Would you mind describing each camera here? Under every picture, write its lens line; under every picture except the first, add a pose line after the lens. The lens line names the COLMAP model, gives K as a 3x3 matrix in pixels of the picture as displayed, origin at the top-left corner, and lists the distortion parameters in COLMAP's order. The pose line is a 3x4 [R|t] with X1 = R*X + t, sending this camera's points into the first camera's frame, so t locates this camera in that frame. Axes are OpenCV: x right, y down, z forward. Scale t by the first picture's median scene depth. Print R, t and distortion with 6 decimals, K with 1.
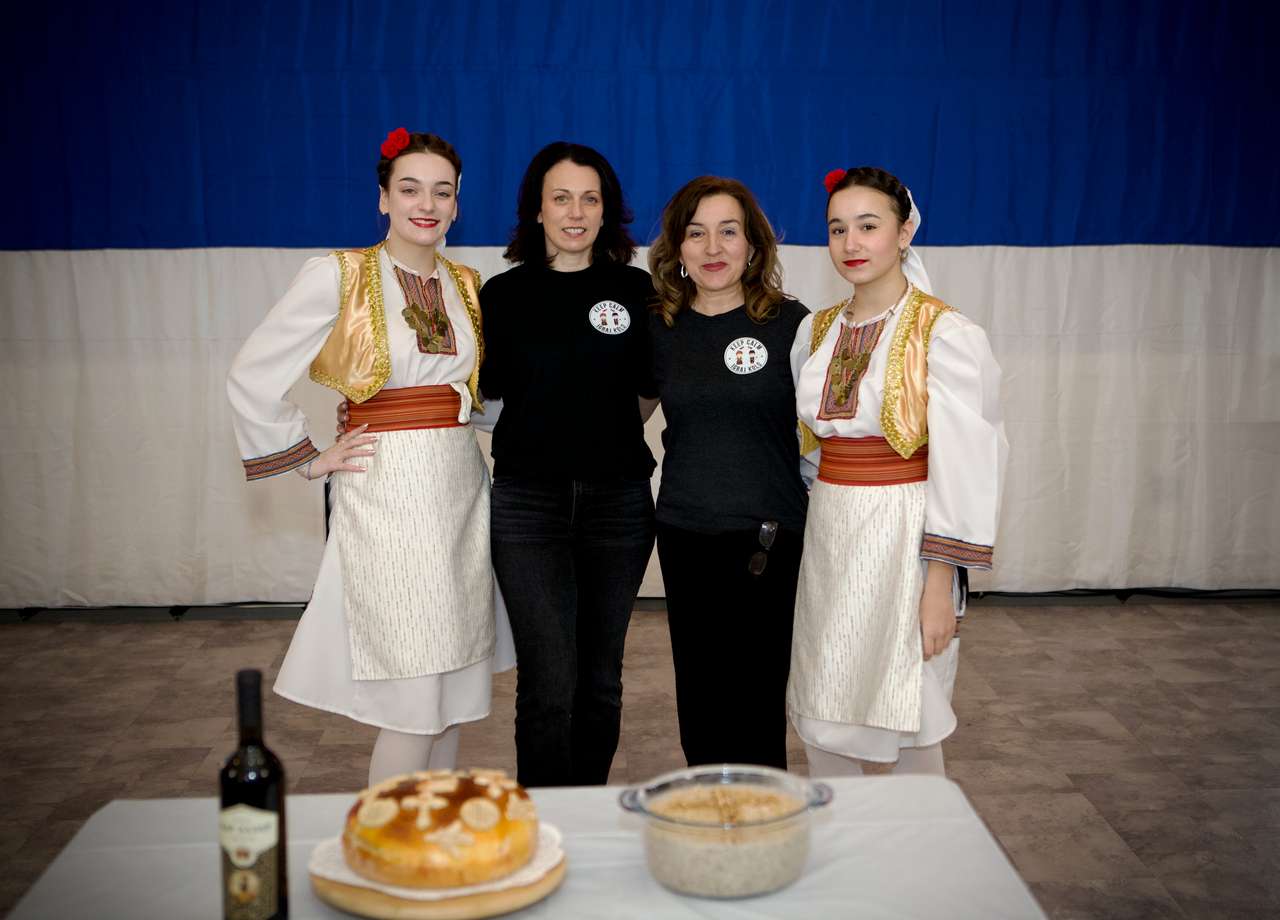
lens RADIAL K [[1795.3, 0, 690.1], [0, 1795.3, 434.2], [0, 0, 1]] dist [0.007239, 0.000000]
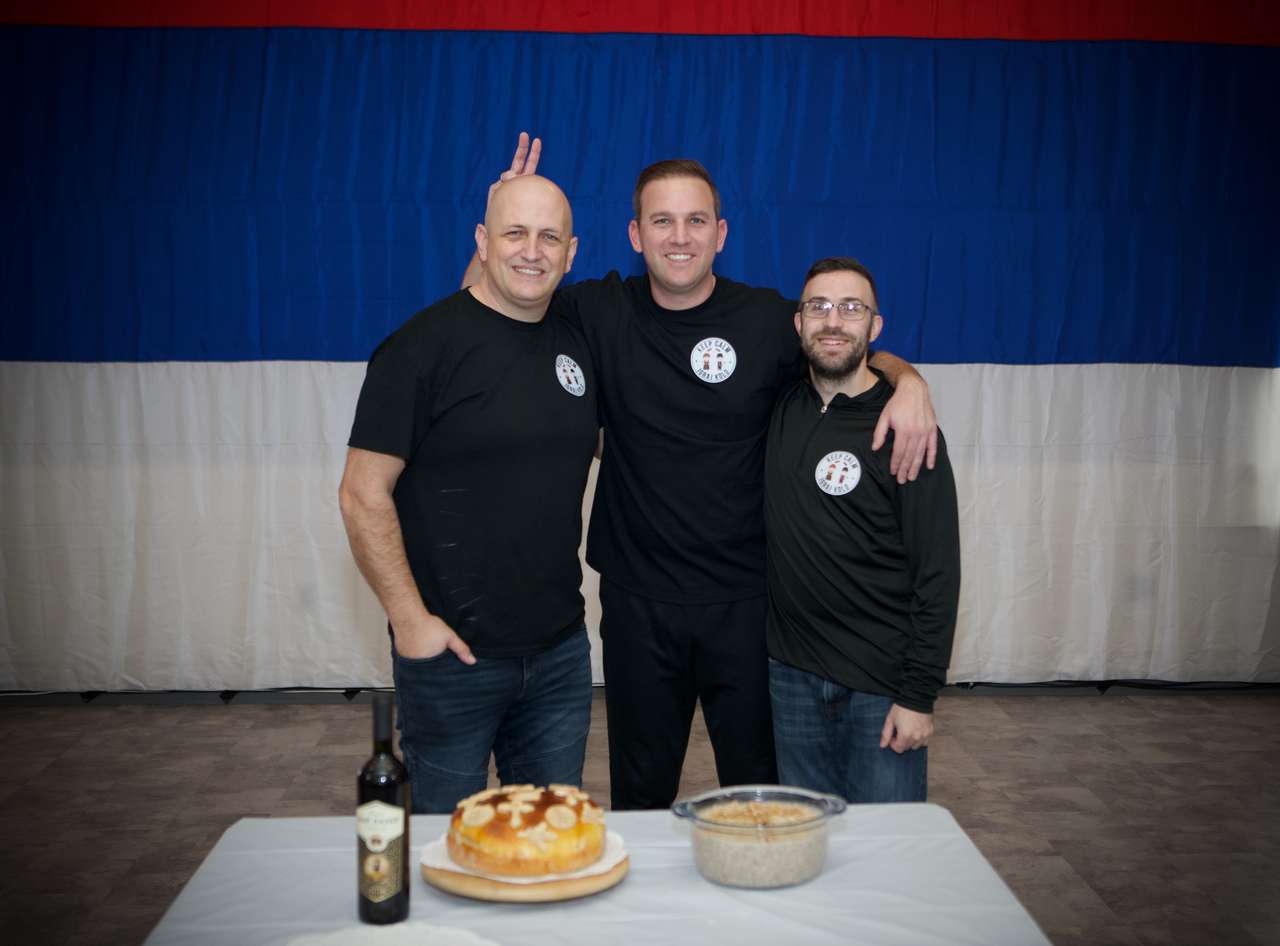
lens RADIAL K [[1764.1, 0, 687.9], [0, 1764.1, 455.8], [0, 0, 1]] dist [-0.009697, 0.000000]
pose [[0.999981, 0.006128, 0.000447, -0.011255], [-0.006096, 0.998630, -0.051971, 0.009292], [-0.000764, 0.051967, 0.998648, -0.077540]]
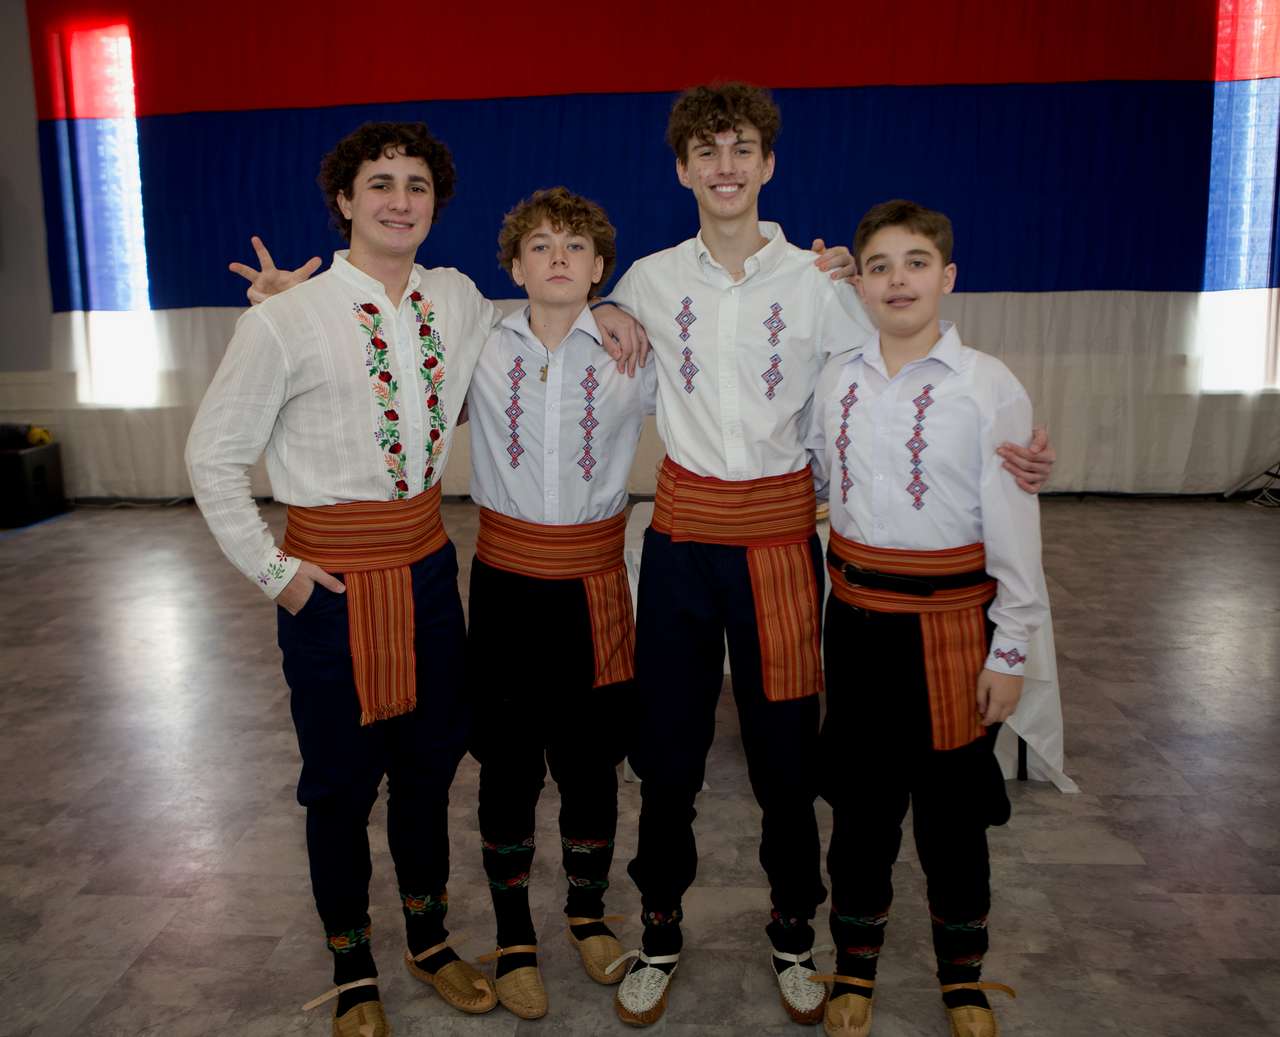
lens RADIAL K [[1300.7, 0, 630.3], [0, 1300.7, 513.0], [0, 0, 1]] dist [-0.021921, 0.000000]
pose [[0.992784, 0.003313, -0.119868, -0.046178], [0.002484, 0.998836, 0.048179, 0.053726], [0.119888, -0.048129, 0.991620, -0.340425]]
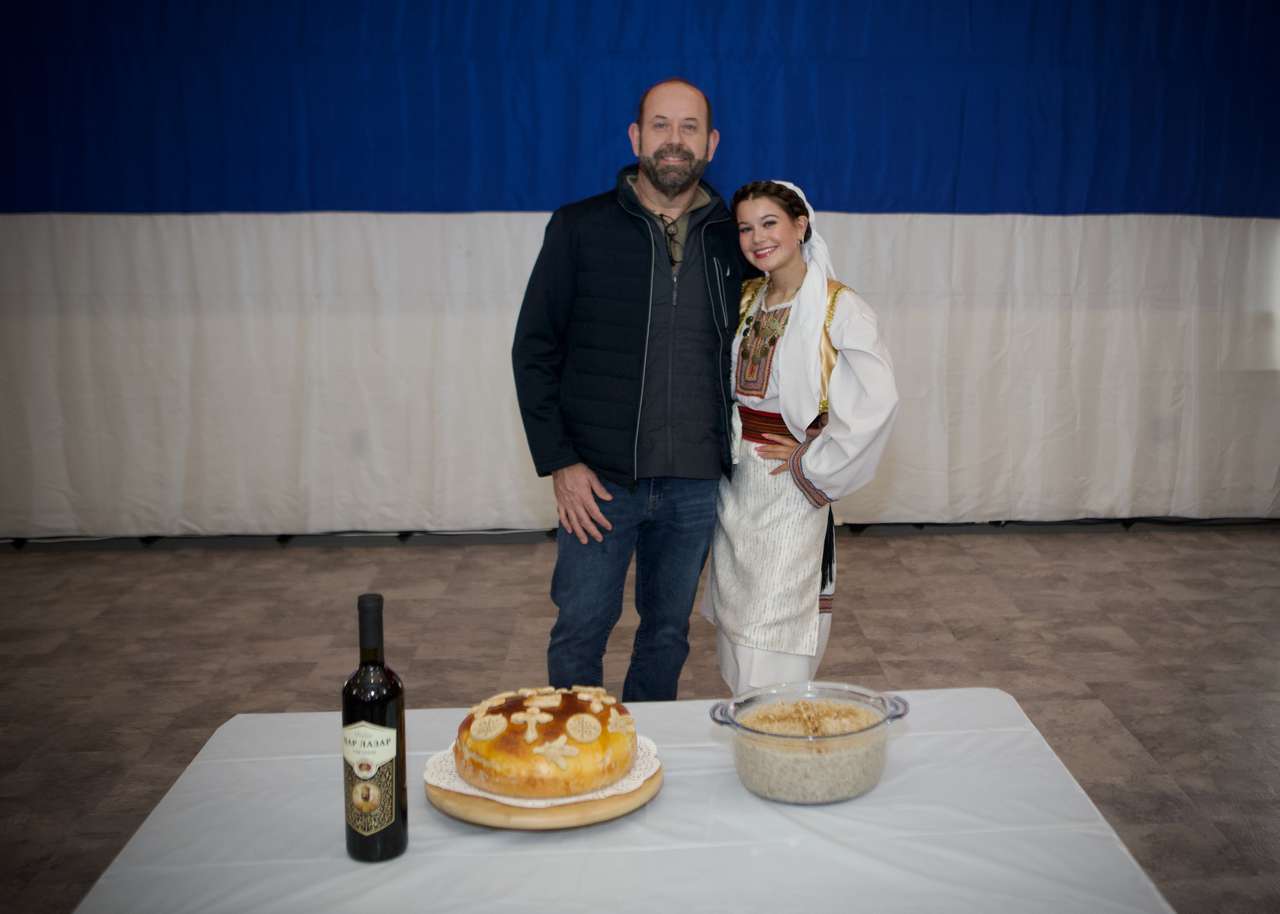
lens RADIAL K [[1578.4, 0, 797.6], [0, 1578.4, 364.5], [0, 0, 1]] dist [-0.038150, 0.000000]
pose [[0.999115, 0.002171, 0.041996, -0.010186], [-0.001683, 0.999931, -0.011647, 0.001562], [-0.042019, 0.011566, 0.999050, 0.017367]]
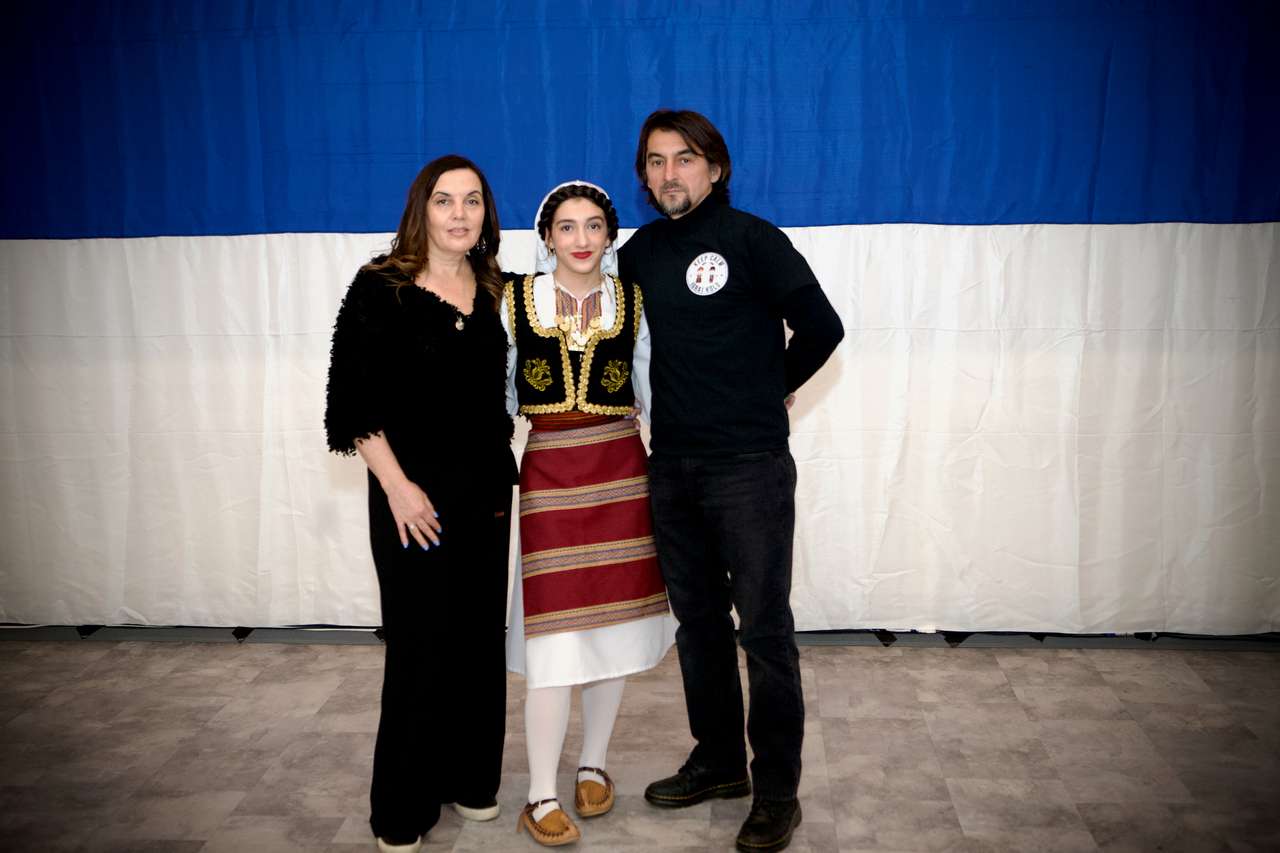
lens RADIAL K [[1546.5, 0, 624.3], [0, 1546.5, 419.6], [0, 0, 1]] dist [0.004789, 0.000000]
pose [[0.990563, 0.007531, -0.136852, 0.016621], [-0.005345, 0.999852, 0.016327, -0.027598], [0.136954, -0.015442, 0.990457, 0.292214]]
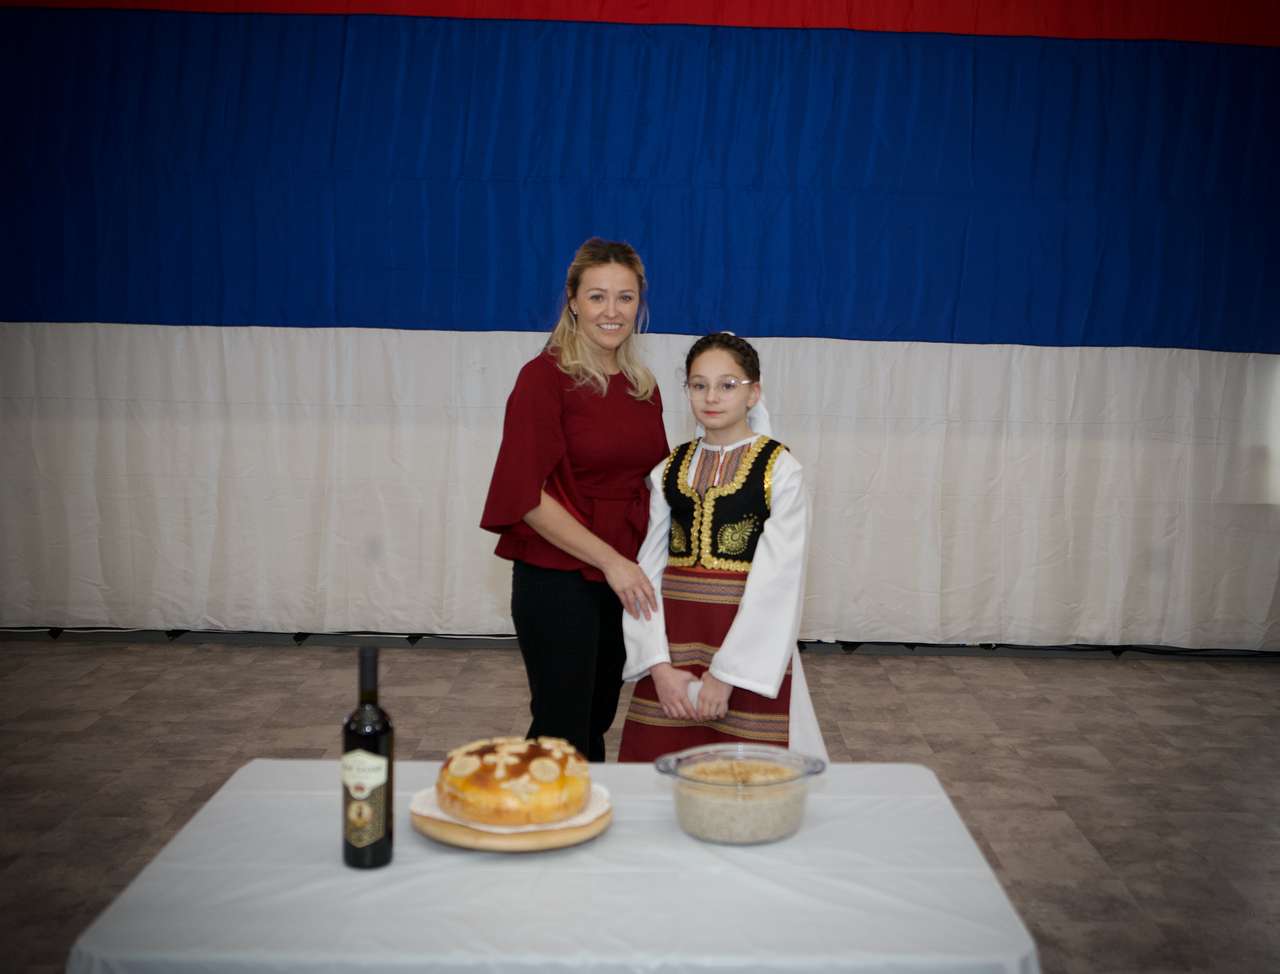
lens RADIAL K [[1619.7, 0, 712.2], [0, 1619.7, 473.3], [0, 0, 1]] dist [-0.033592, 0.000000]
pose [[0.999146, 0.030226, -0.028168, 0.009559], [-0.030860, 0.999274, -0.022346, 0.008526], [0.027472, 0.023196, 0.999353, -0.050263]]
